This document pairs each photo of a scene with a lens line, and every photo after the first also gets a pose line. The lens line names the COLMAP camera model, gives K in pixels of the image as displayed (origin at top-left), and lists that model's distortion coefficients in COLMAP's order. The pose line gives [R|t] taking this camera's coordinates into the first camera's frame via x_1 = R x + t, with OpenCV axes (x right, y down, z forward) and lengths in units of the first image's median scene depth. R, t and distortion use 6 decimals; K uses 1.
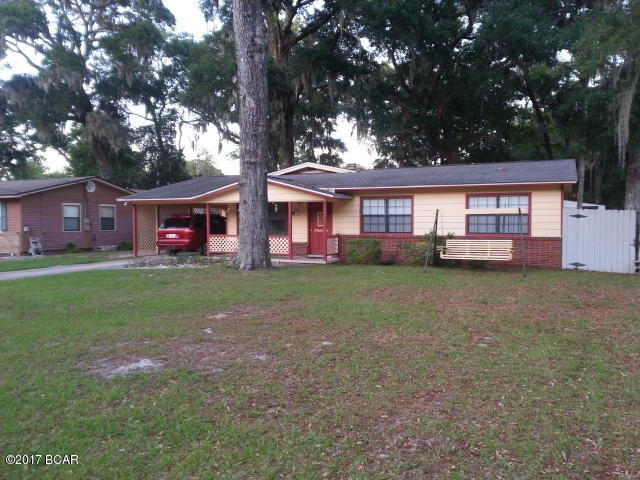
lens RADIAL K [[498.5, 0, 320.0], [0, 498.5, 240.0], [0, 0, 1]] dist [0.056932, -0.003913]
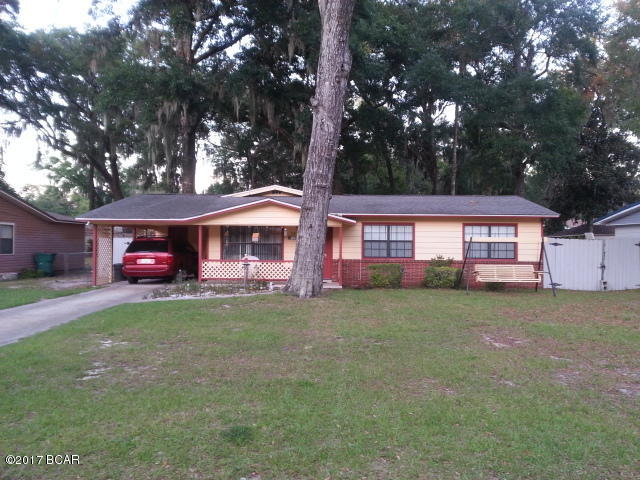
lens RADIAL K [[498.5, 0, 320.0], [0, 498.5, 240.0], [0, 0, 1]] dist [0.056932, -0.003913]
pose [[0.927407, 0.012109, 0.373858, -0.399724], [0.004573, 0.999034, -0.043702, -0.006275], [-0.374026, 0.042239, 0.926456, 0.079936]]
